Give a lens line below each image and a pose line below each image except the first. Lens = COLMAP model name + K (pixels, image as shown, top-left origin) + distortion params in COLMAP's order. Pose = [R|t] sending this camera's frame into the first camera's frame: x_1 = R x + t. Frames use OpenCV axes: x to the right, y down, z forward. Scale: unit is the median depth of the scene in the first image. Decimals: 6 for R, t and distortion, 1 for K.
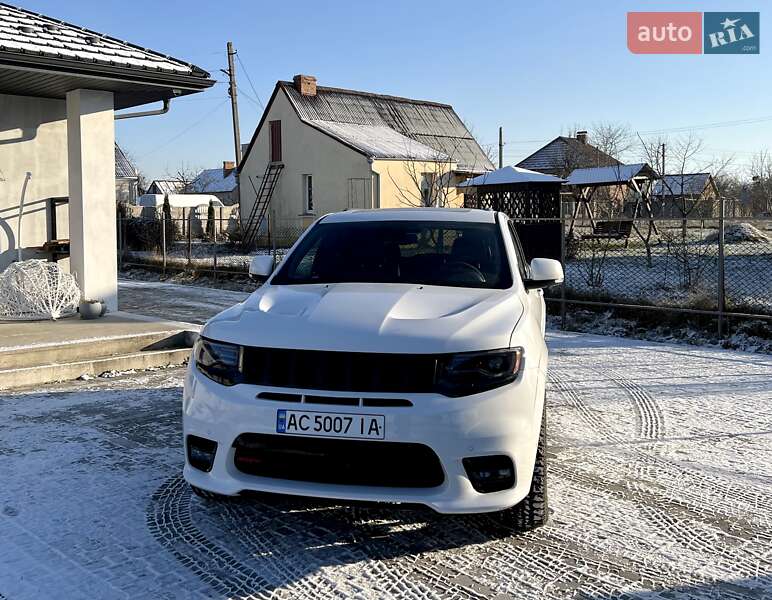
lens RADIAL K [[802.0, 0, 351.0], [0, 802.0, 259.9], [0, 0, 1]] dist [0.108858, -0.193988]
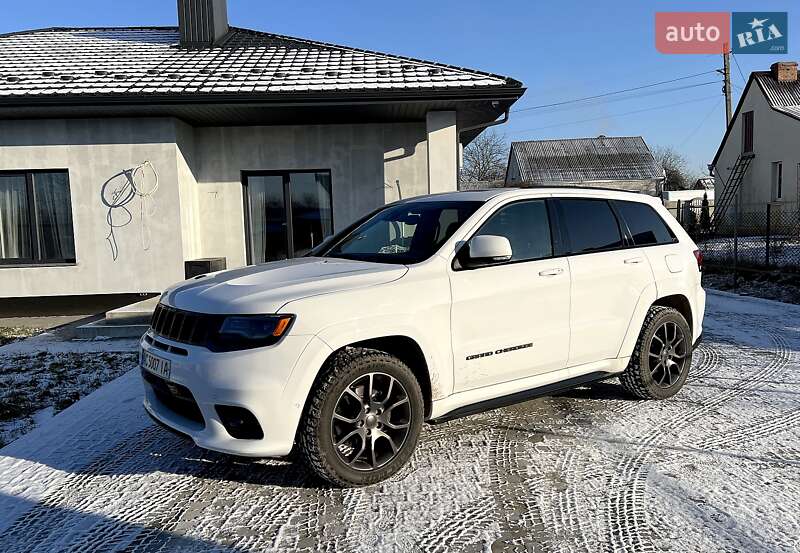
lens RADIAL K [[650.5, 0, 399.0], [0, 650.5, 297.2], [0, 0, 1]] dist [0.092649, -0.116673]
pose [[0.768340, 0.051336, -0.637980, 0.321090], [-0.005579, 0.997278, 0.073528, 0.007534], [0.640018, -0.052935, 0.766534, 0.158063]]
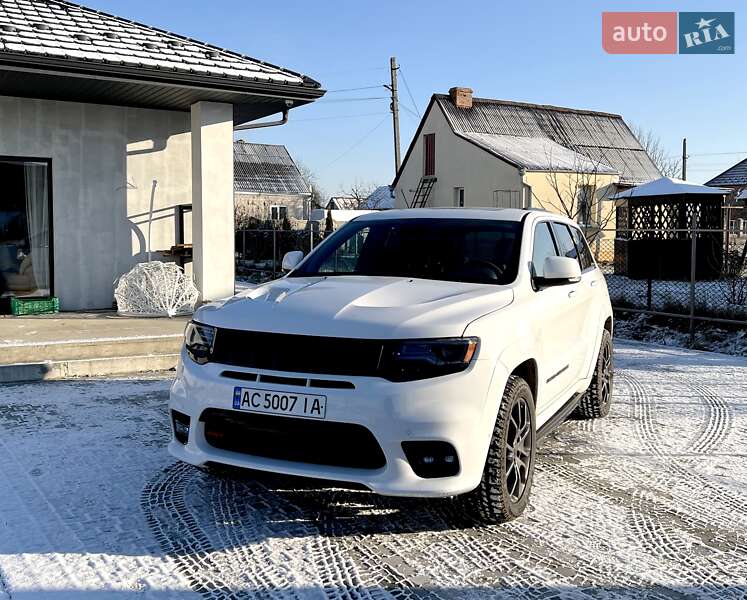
lens RADIAL K [[803.3, 0, 372.8], [0, 803.3, 287.8], [0, 0, 1]] dist [0.160981, -0.390200]
pose [[0.980635, 0.024112, -0.194352, 0.101896], [-0.021636, 0.999656, 0.014854, 0.012769], [0.194643, -0.010361, 0.980819, -0.001153]]
